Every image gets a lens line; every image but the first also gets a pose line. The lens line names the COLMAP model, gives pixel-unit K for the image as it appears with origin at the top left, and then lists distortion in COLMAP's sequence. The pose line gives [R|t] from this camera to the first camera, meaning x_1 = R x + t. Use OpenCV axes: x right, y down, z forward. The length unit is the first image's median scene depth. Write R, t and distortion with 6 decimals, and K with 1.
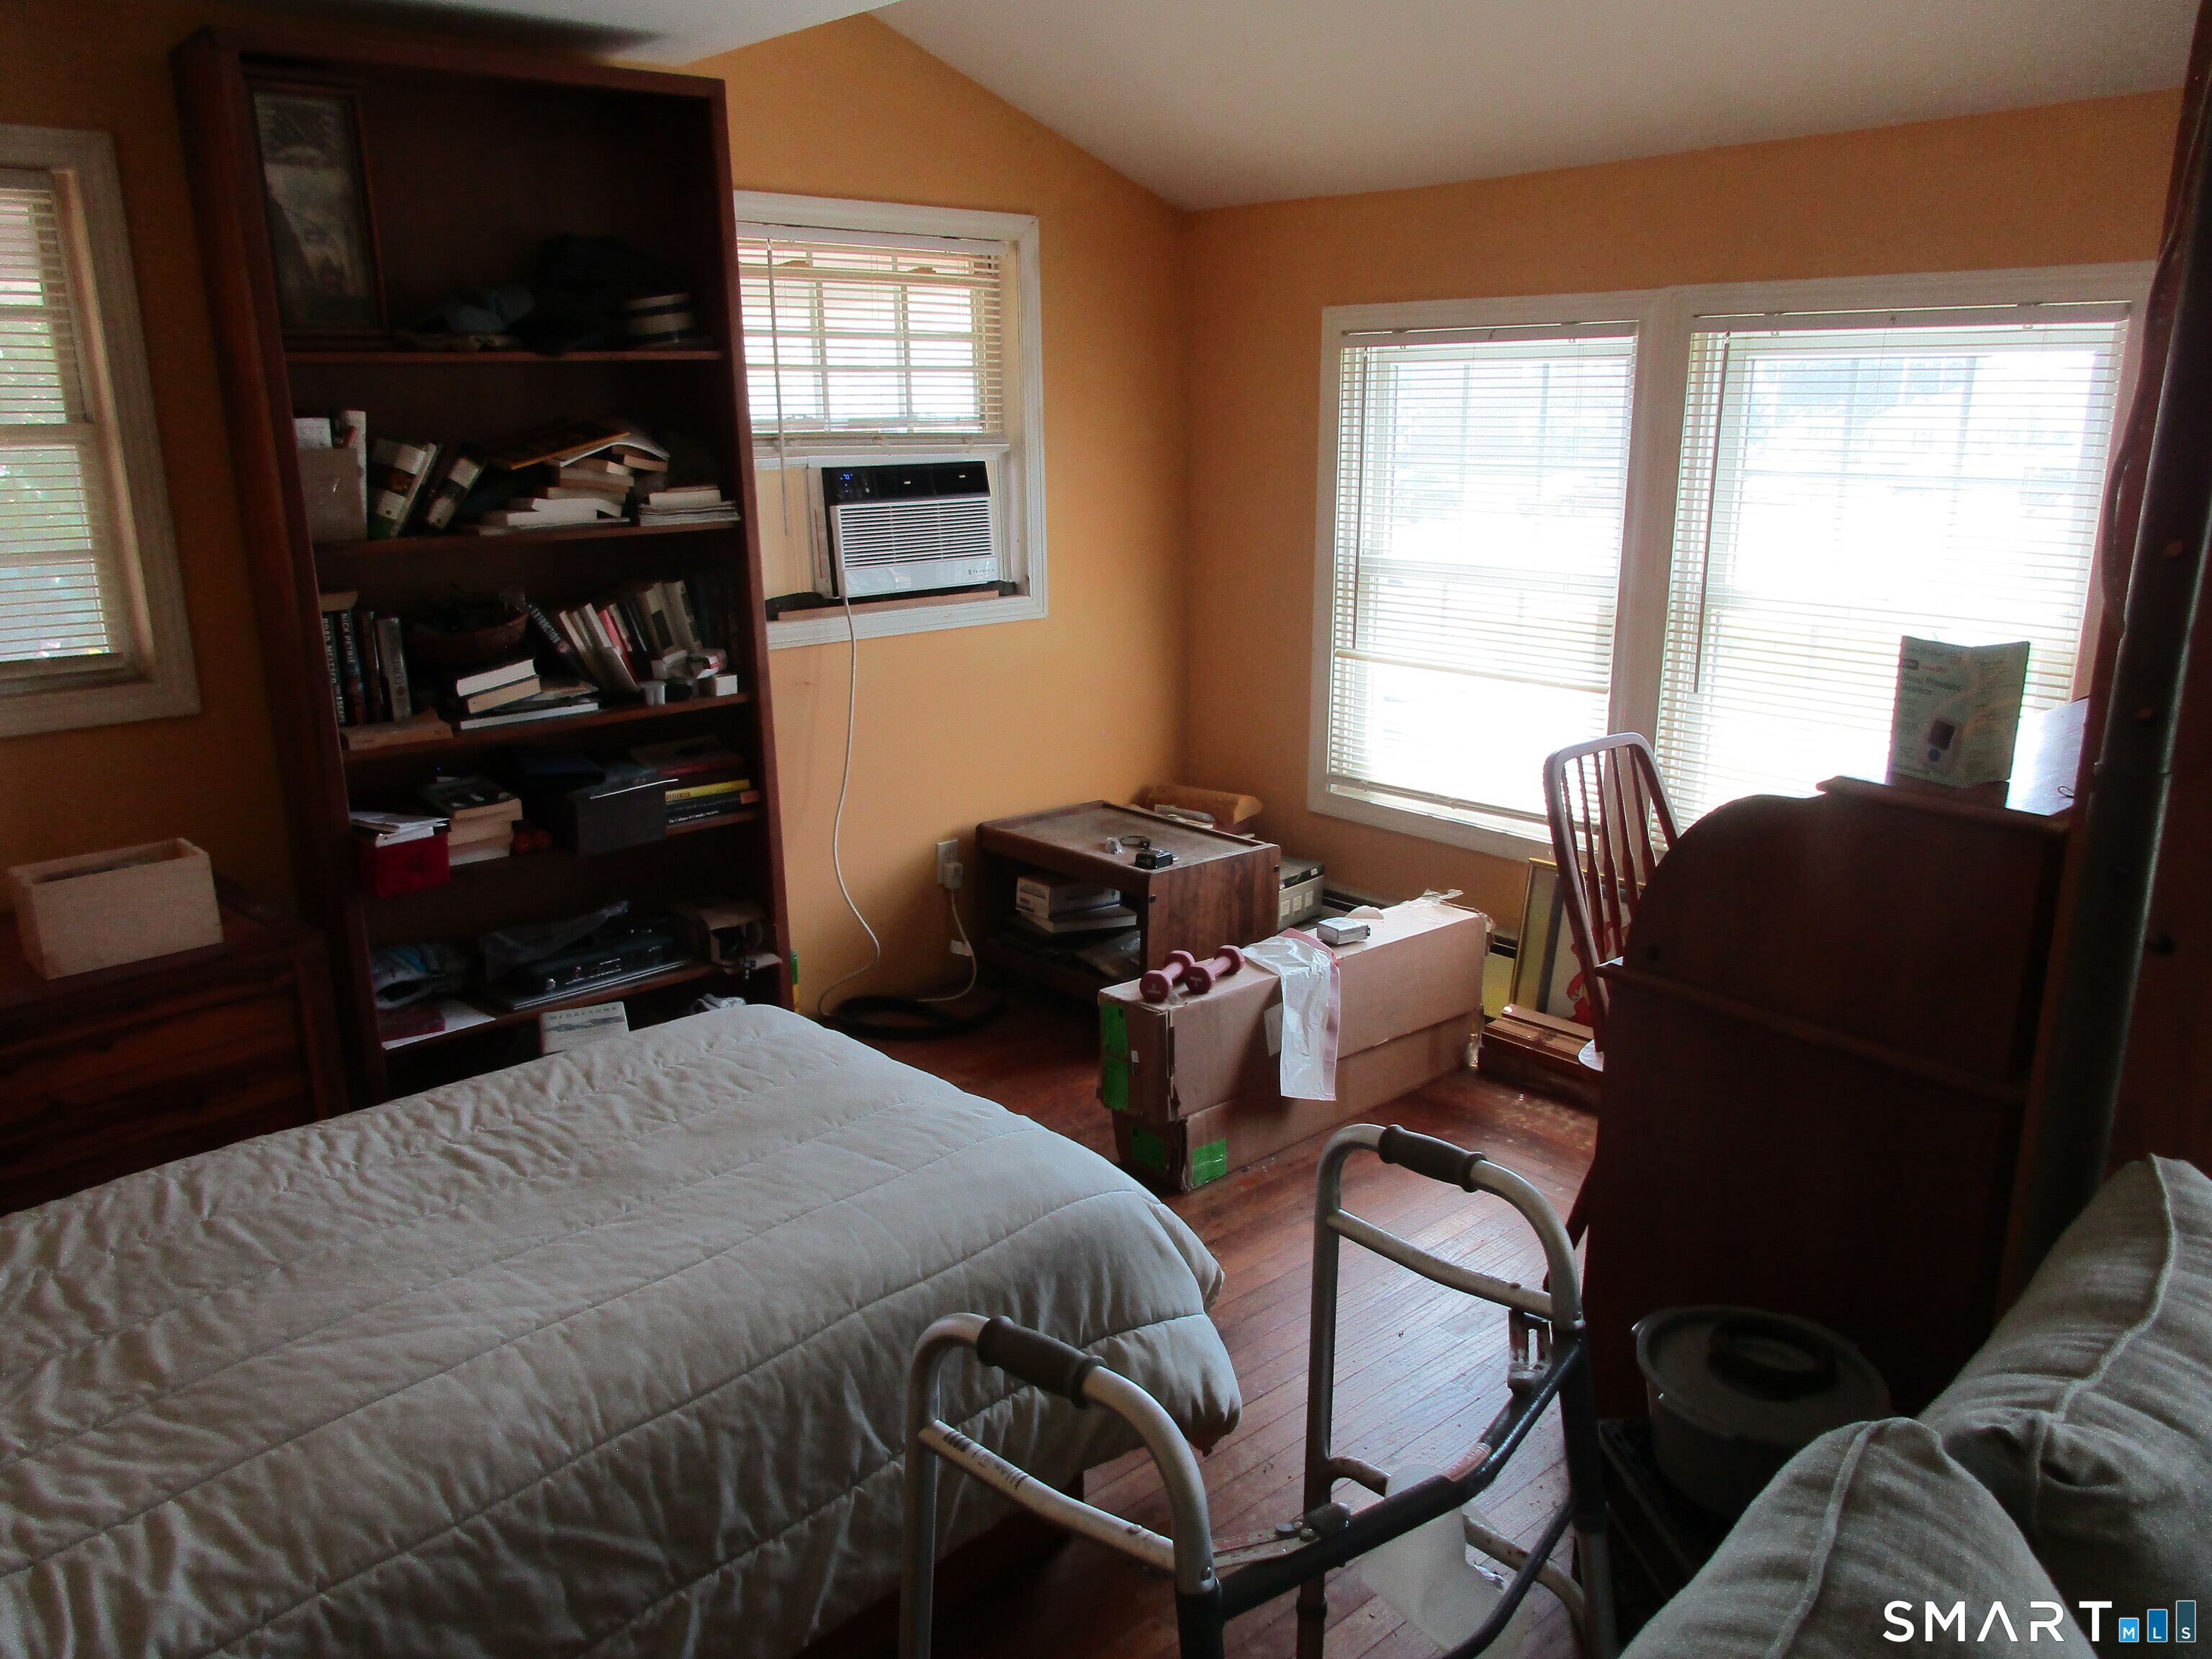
lens RADIAL K [[1652.2, 0, 1106.0], [0, 1652.2, 829.5], [0, 0, 1]] dist [0.003095, -0.002119]
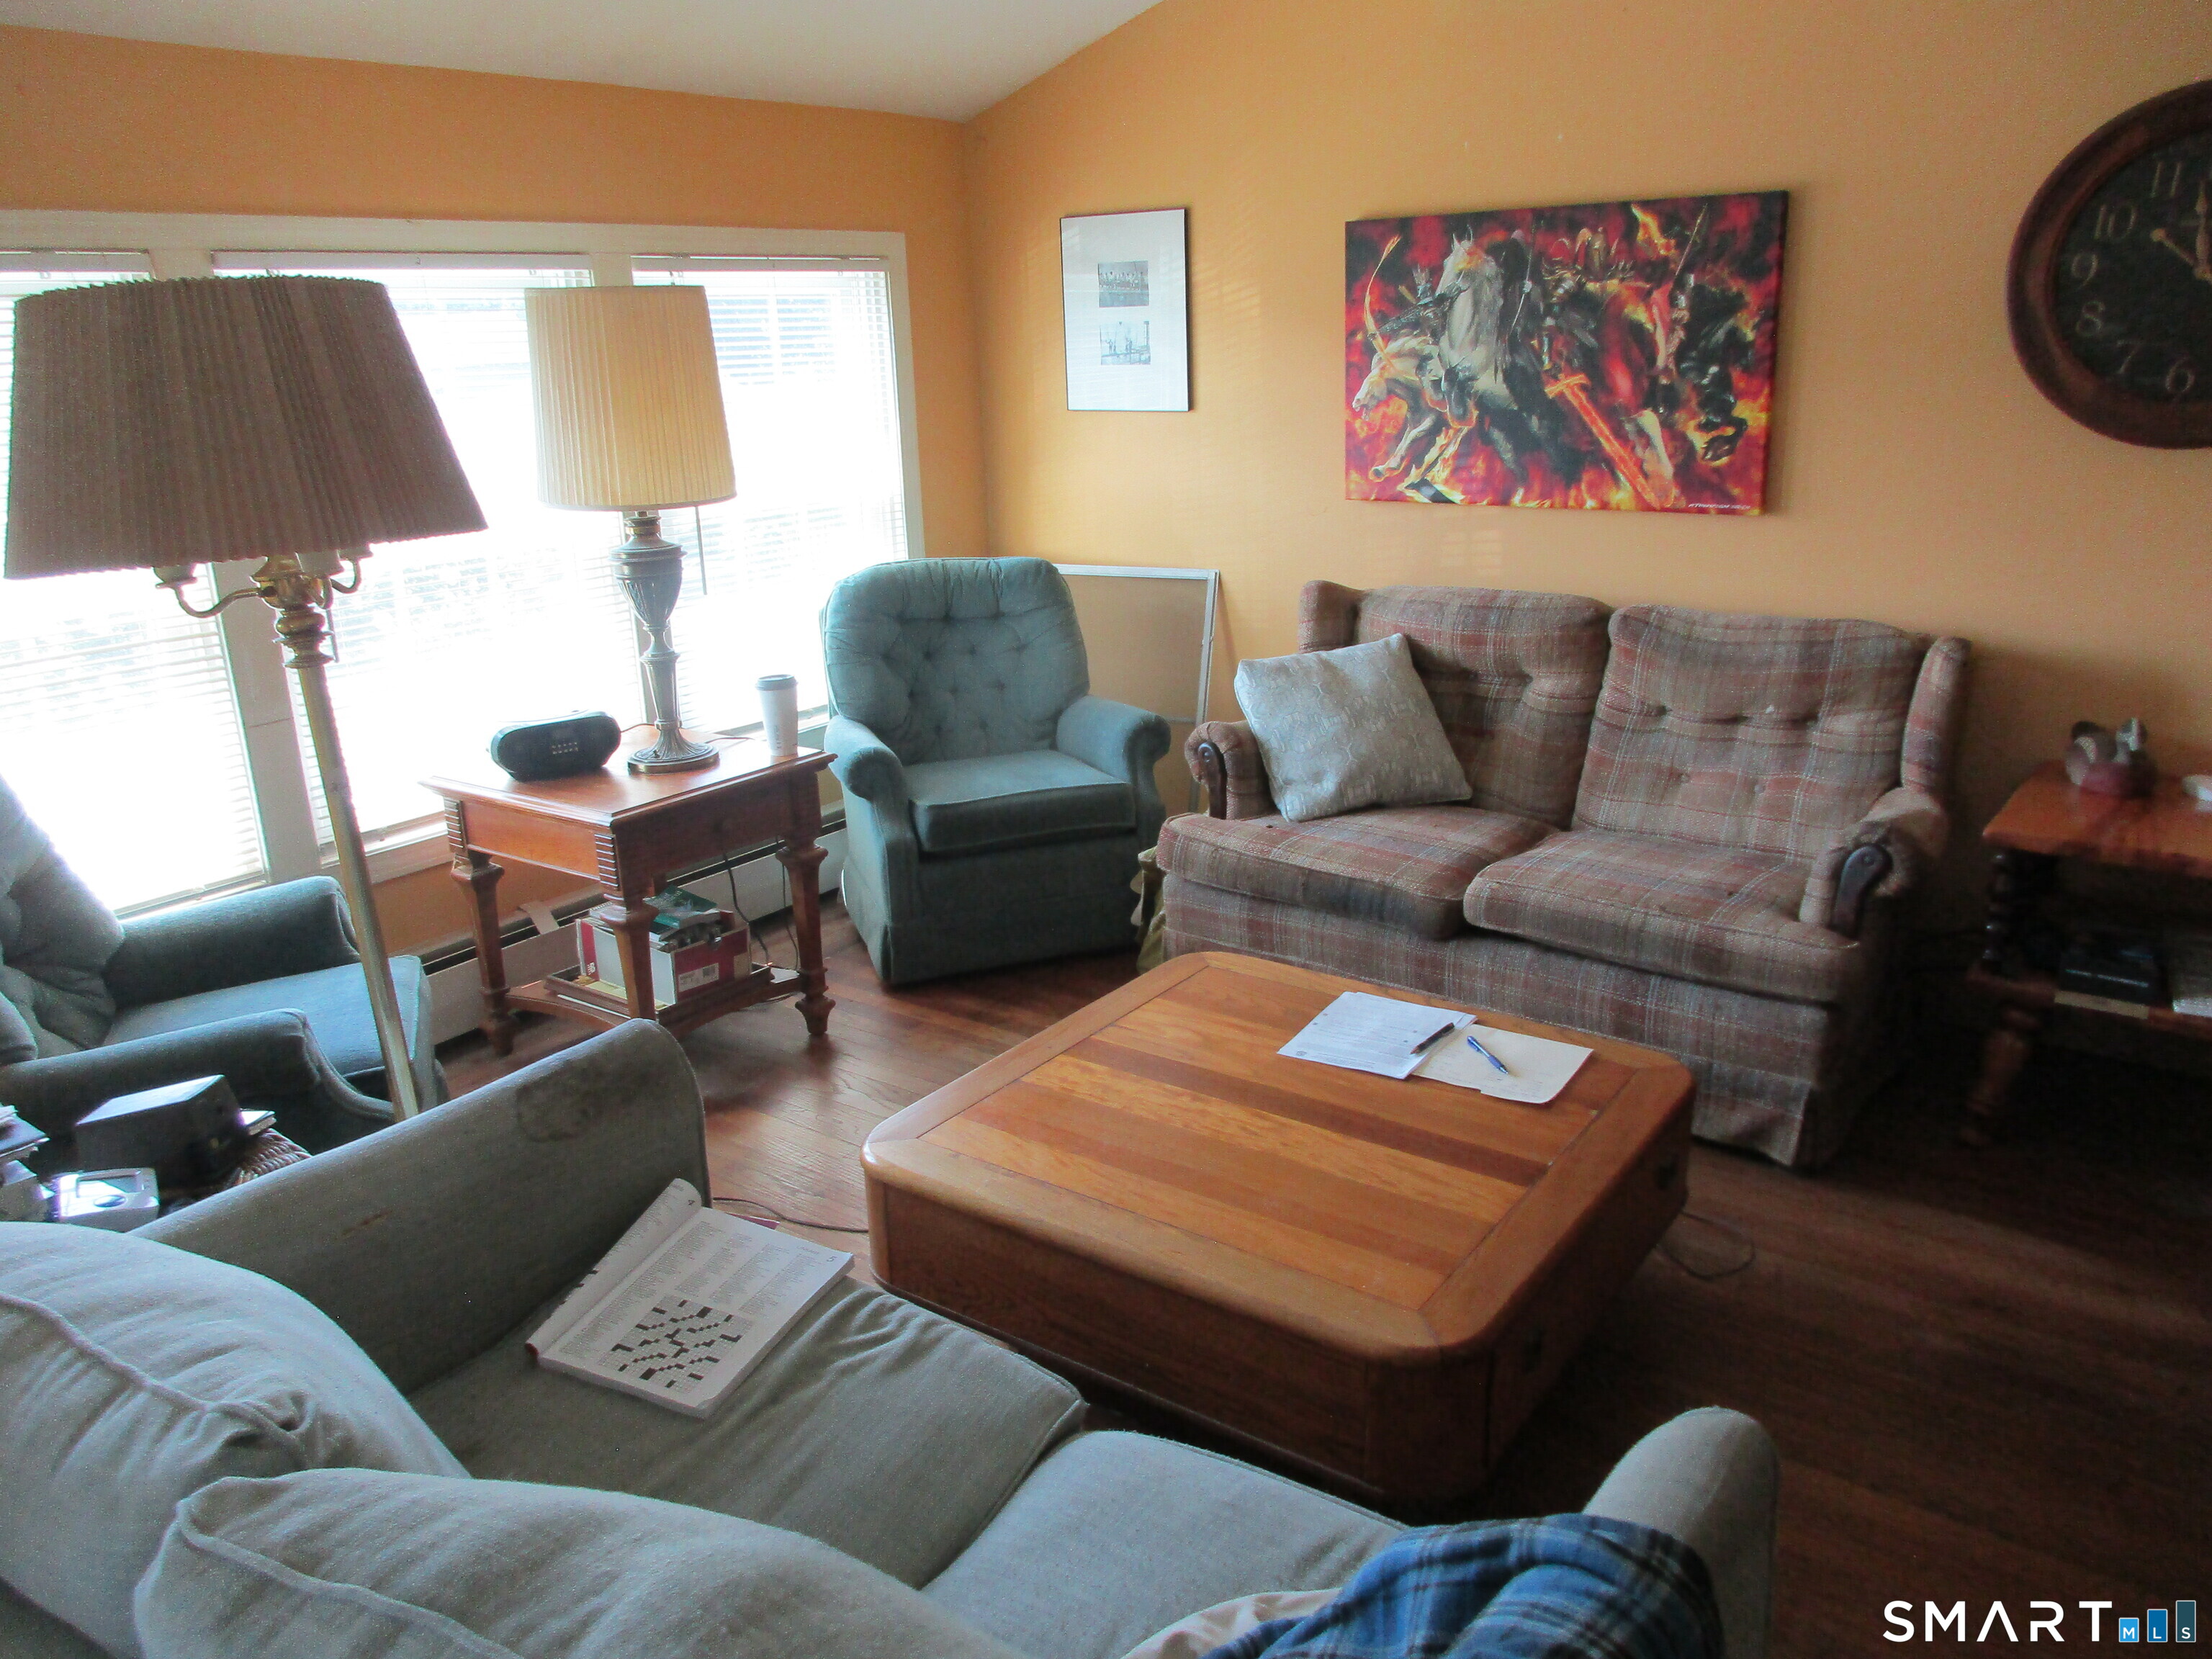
lens RADIAL K [[1652.2, 0, 1106.0], [0, 1652.2, 829.5], [0, 0, 1]] dist [0.003095, -0.002119]
pose [[-0.222237, -0.284982, 0.932414, -0.373849], [0.263453, 0.903203, 0.338847, -0.149313], [-0.938724, 0.320952, -0.125646, 0.556031]]
